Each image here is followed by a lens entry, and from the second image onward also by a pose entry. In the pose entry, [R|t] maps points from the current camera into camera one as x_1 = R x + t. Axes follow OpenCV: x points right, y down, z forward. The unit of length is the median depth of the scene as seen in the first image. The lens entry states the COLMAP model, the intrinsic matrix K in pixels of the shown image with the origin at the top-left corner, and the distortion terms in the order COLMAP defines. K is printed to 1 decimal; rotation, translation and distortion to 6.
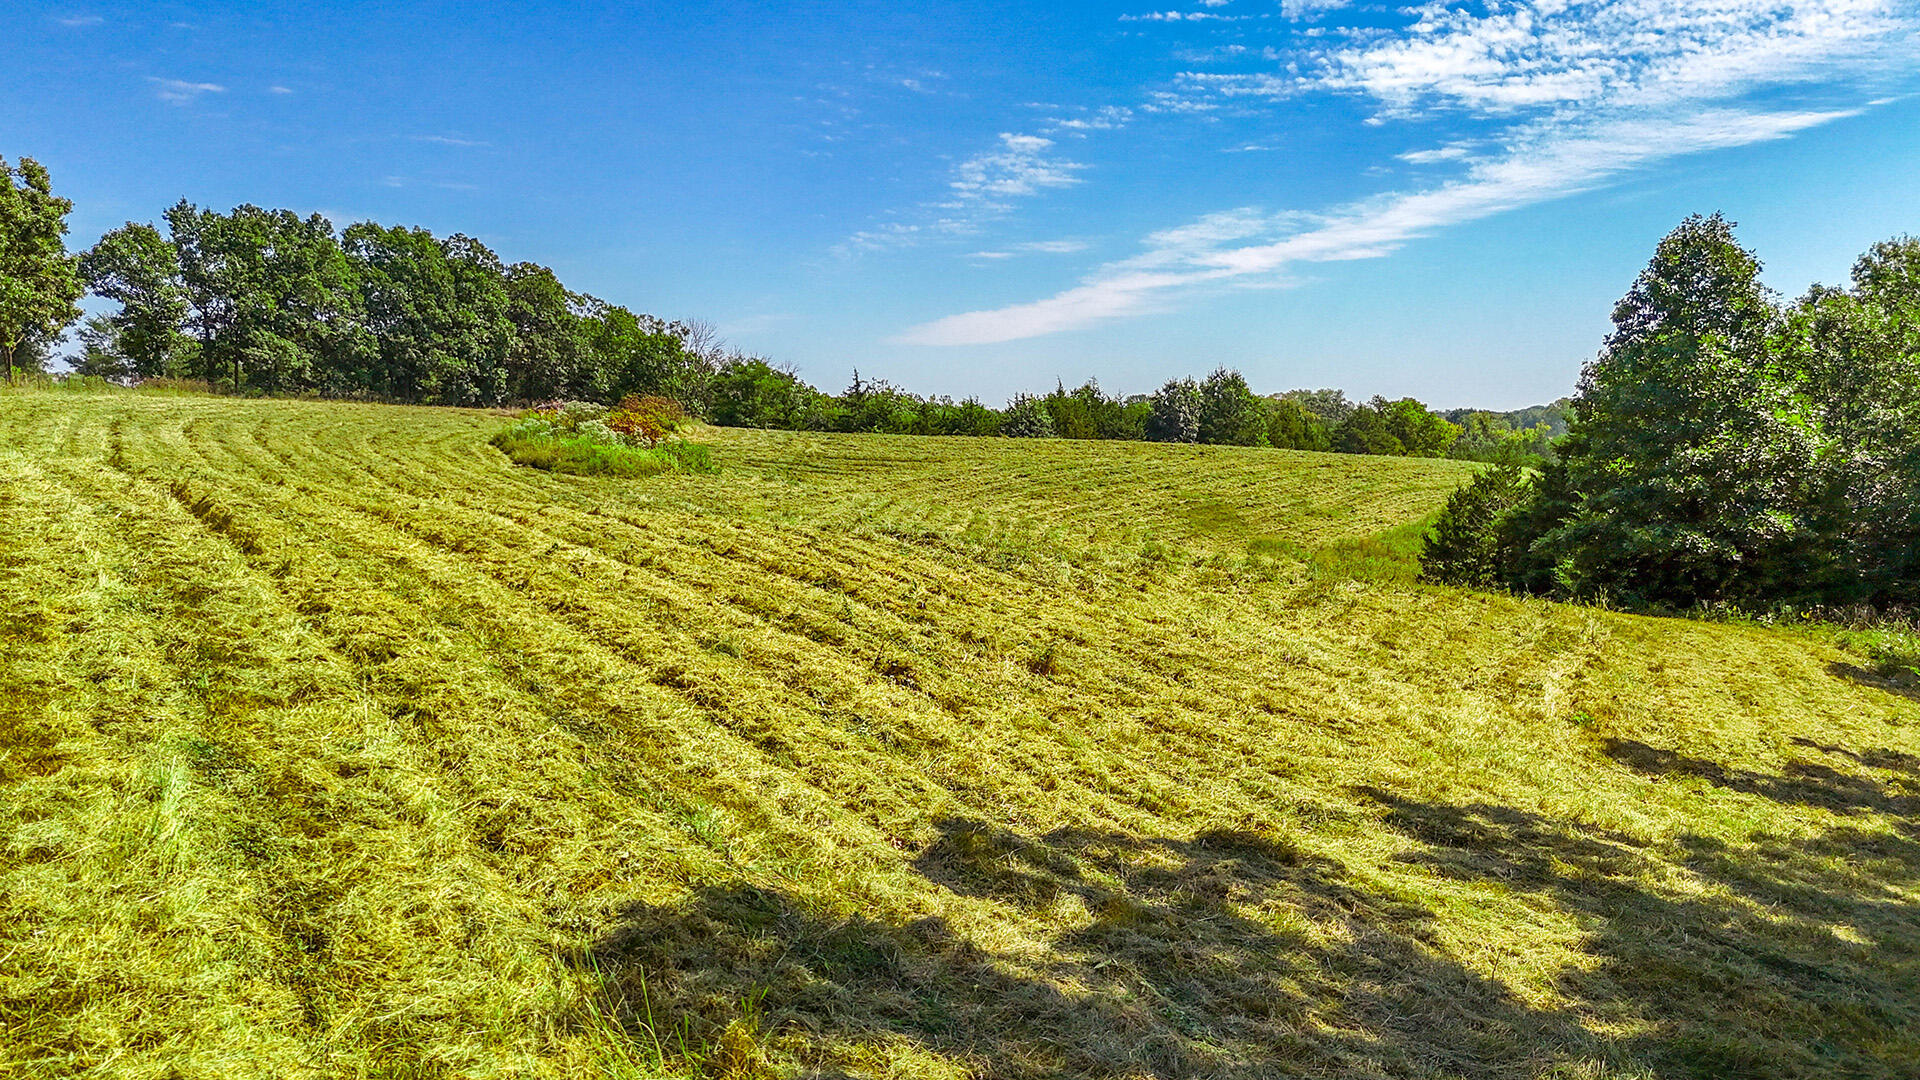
lens RADIAL K [[1422.2, 0, 959.5], [0, 1422.2, 533.2], [0, 0, 1]] dist [0.084877, -0.053766]
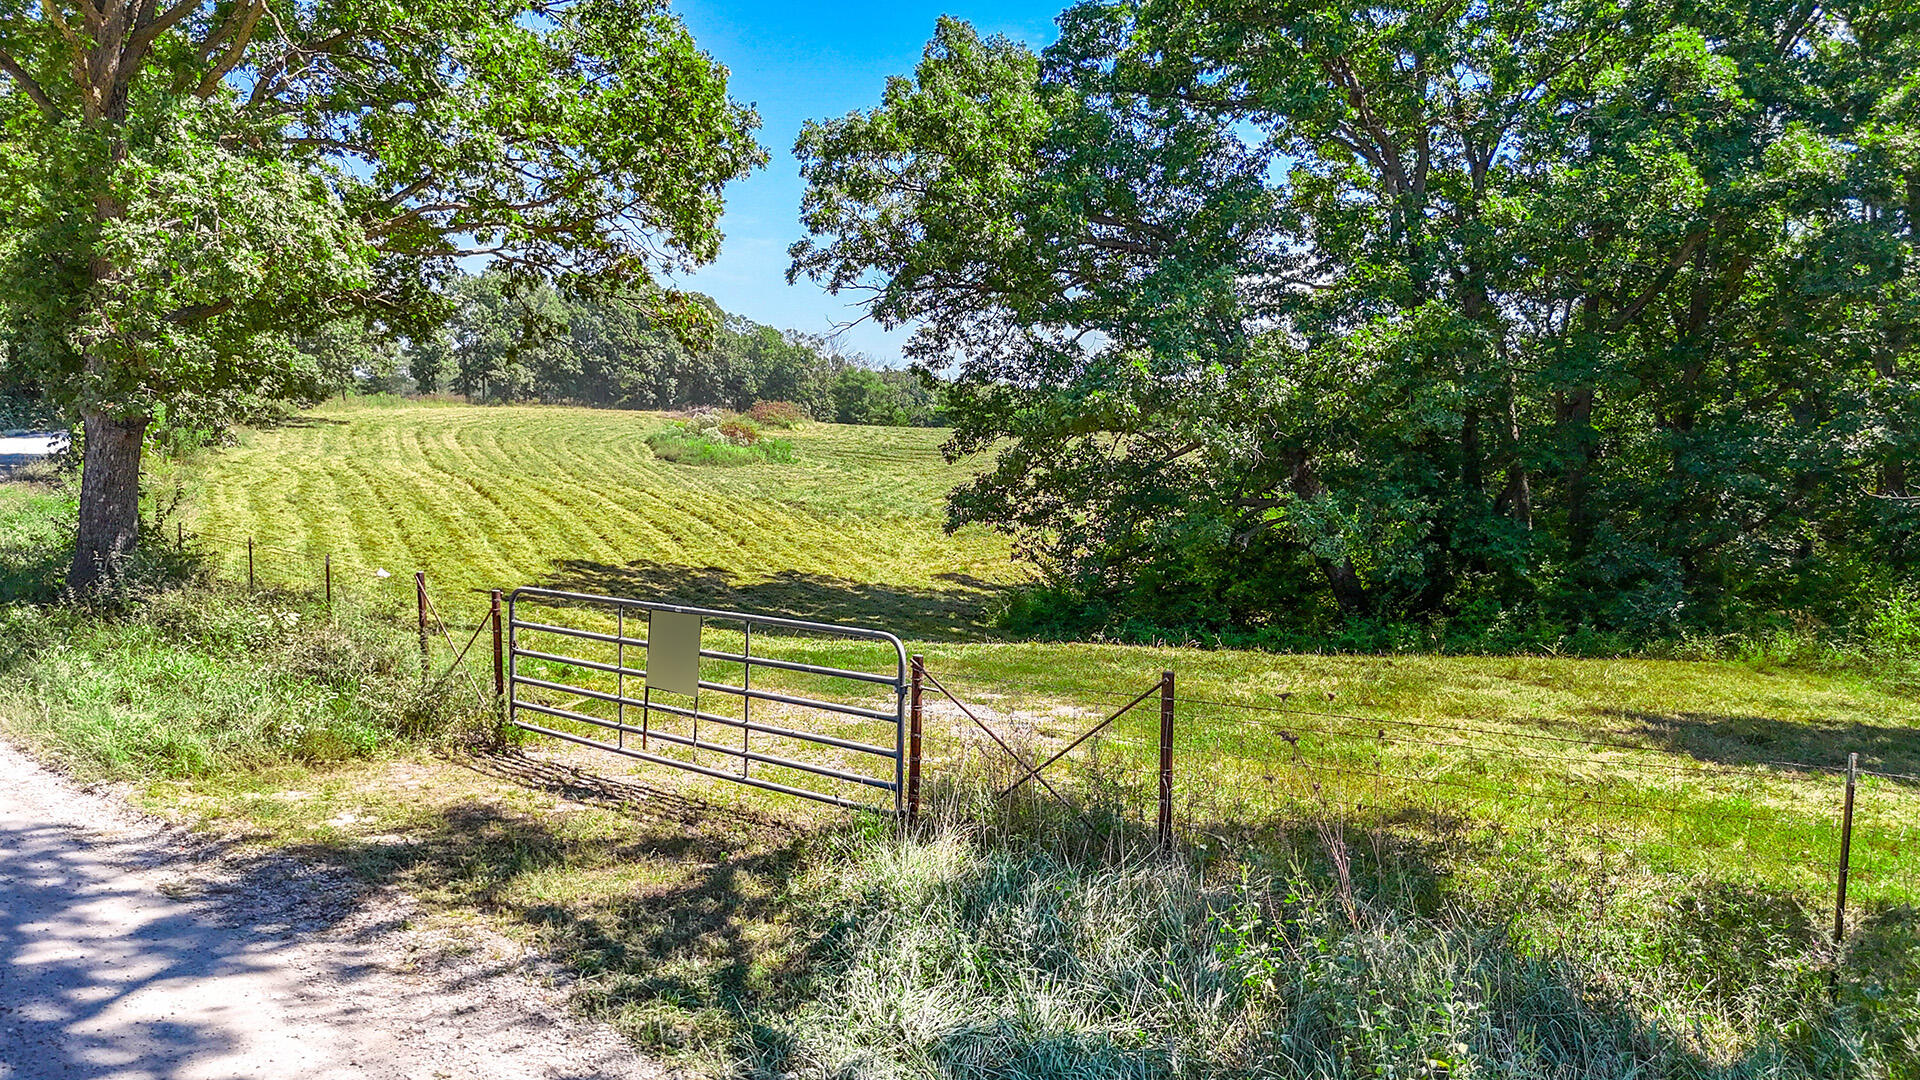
lens RADIAL K [[1422.2, 0, 961.0], [0, 1422.2, 538.9], [0, 0, 1]] dist [0.084877, -0.053766]
pose [[0.990300, 0.010871, -0.138521, 0.133625], [-0.008049, 0.999749, 0.020915, 0.002347], [0.138713, -0.019598, 0.990139, -0.276441]]
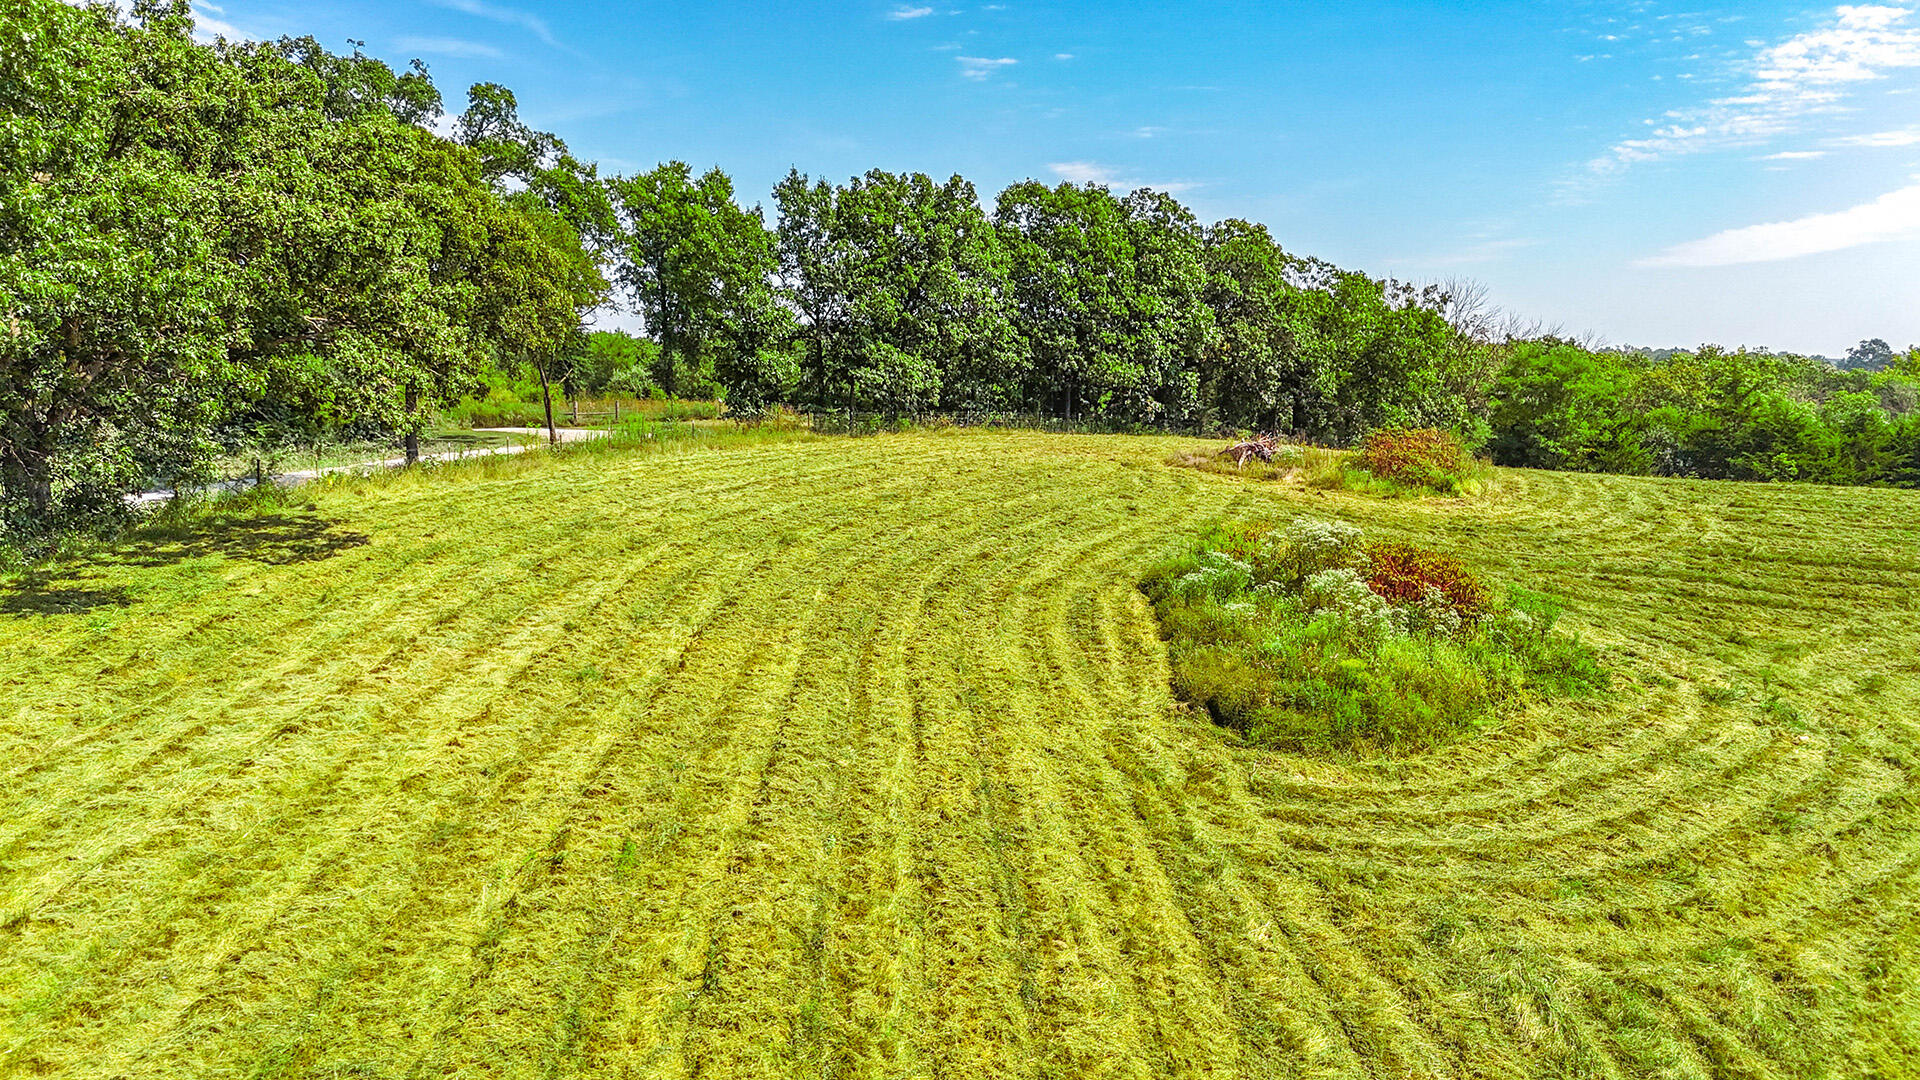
lens RADIAL K [[1422.2, 0, 965.1], [0, 1422.2, 545.3], [0, 0, 1]] dist [0.084877, -0.053766]
pose [[0.888840, 0.056751, -0.454689, -0.096092], [-0.033041, 0.997656, 0.059930, -0.072529], [0.457024, -0.038245, 0.888632, 0.330515]]
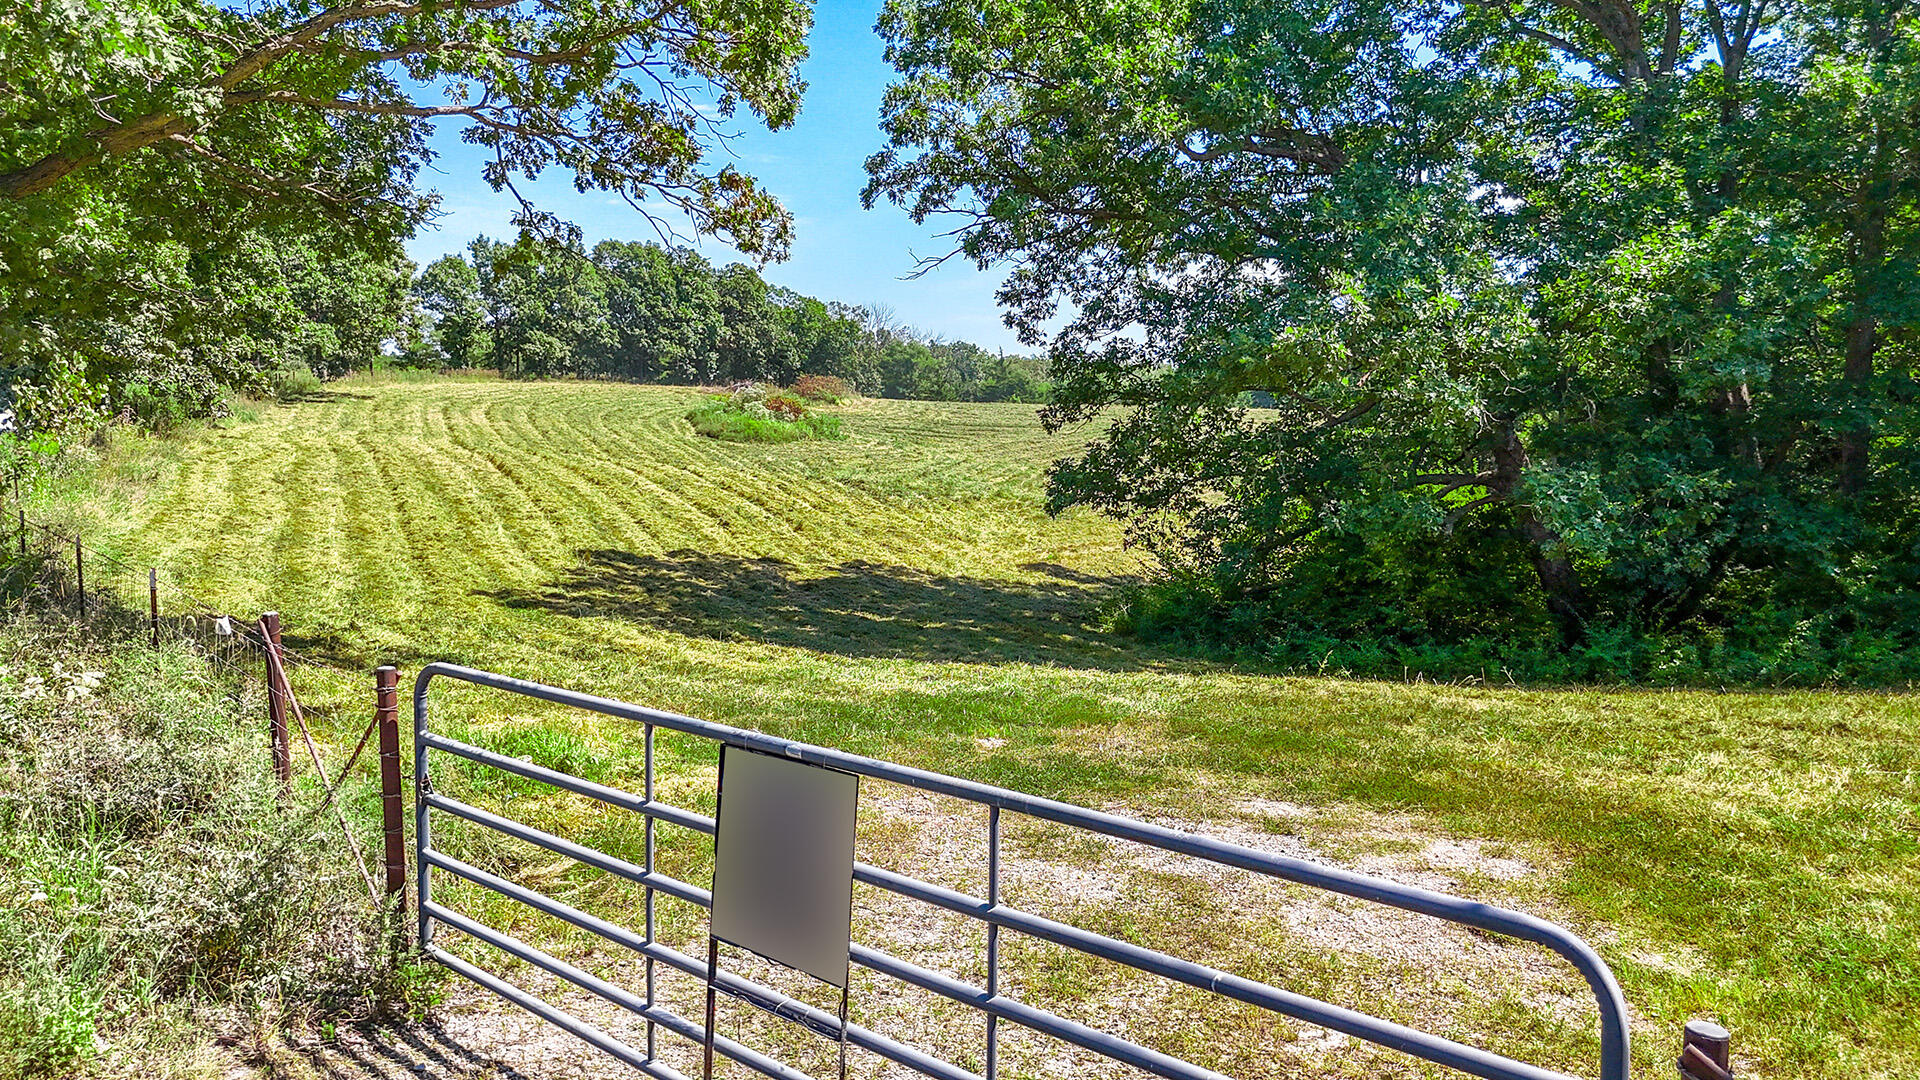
lens RADIAL K [[1422.2, 0, 958.1], [0, 1422.2, 540.5], [0, 0, 1]] dist [0.084877, -0.053766]
pose [[0.985951, 0.012039, -0.166599, 0.111205], [-0.005944, 0.999296, 0.037035, 0.002309], [0.166927, -0.035525, 0.985329, -0.218209]]
